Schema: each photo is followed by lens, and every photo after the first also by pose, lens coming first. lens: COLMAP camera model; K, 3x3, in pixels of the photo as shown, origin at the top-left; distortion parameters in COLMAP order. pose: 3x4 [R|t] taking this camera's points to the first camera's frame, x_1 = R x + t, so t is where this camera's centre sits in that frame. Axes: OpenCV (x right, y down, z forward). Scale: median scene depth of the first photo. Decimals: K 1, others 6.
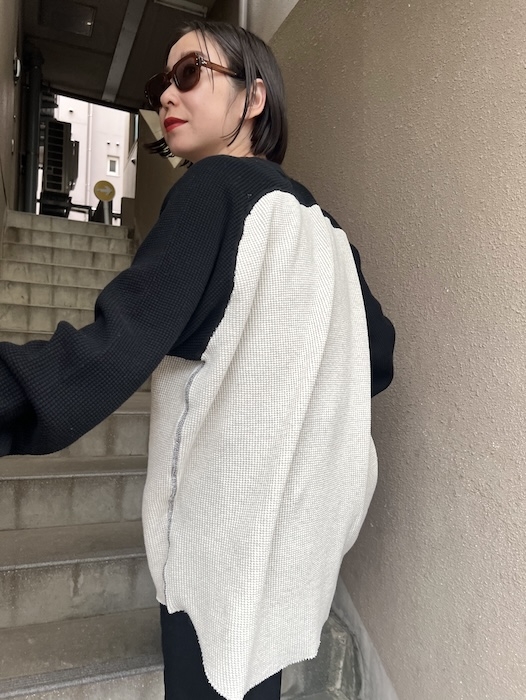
lens RADIAL K [[533.6, 0, 263.0], [0, 533.6, 350.0], [0, 0, 1]] dist [0.011218, -0.011849]
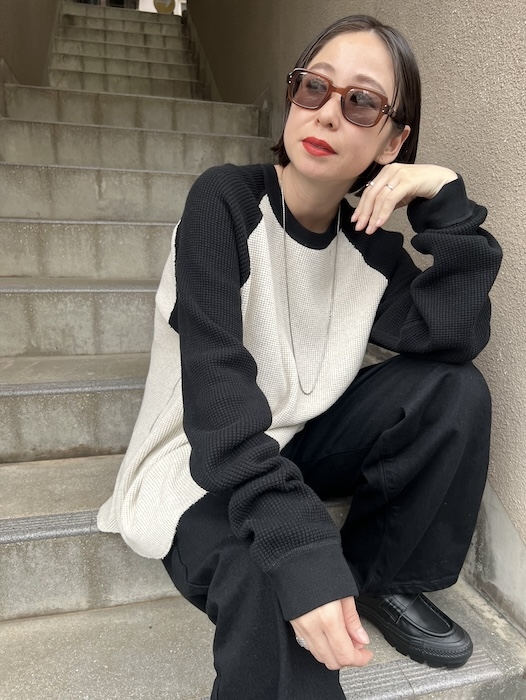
lens RADIAL K [[533.6, 0, 263.0], [0, 533.6, 350.0], [0, 0, 1]] dist [0.011218, -0.011849]
pose [[0.986551, 0.009121, -0.163196, 0.082607], [0.027179, 0.975388, 0.218816, 0.215683], [0.161176, -0.220308, 0.962022, -0.066166]]
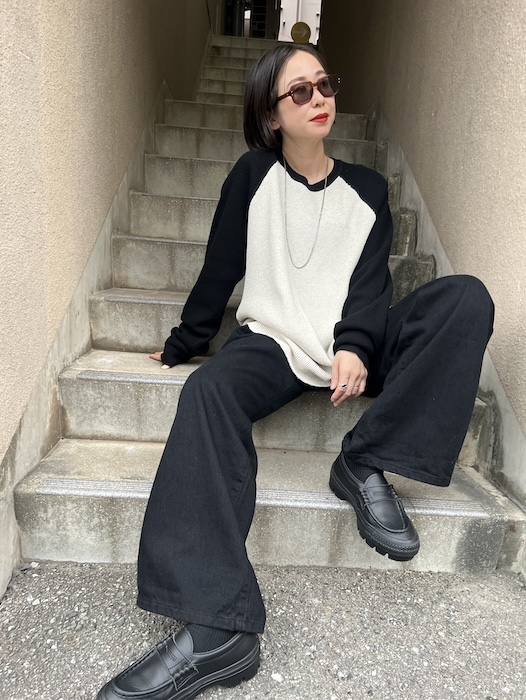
lens RADIAL K [[524.1, 0, 262.2], [0, 524.1, 361.0], [0, 0, 1]] dist [0.041154, -0.047363]
pose [[0.927374, 0.086396, -0.364024, 0.130717], [-0.013892, 0.980253, 0.197259, 0.261416], [0.373878, -0.177875, 0.910261, -0.166879]]
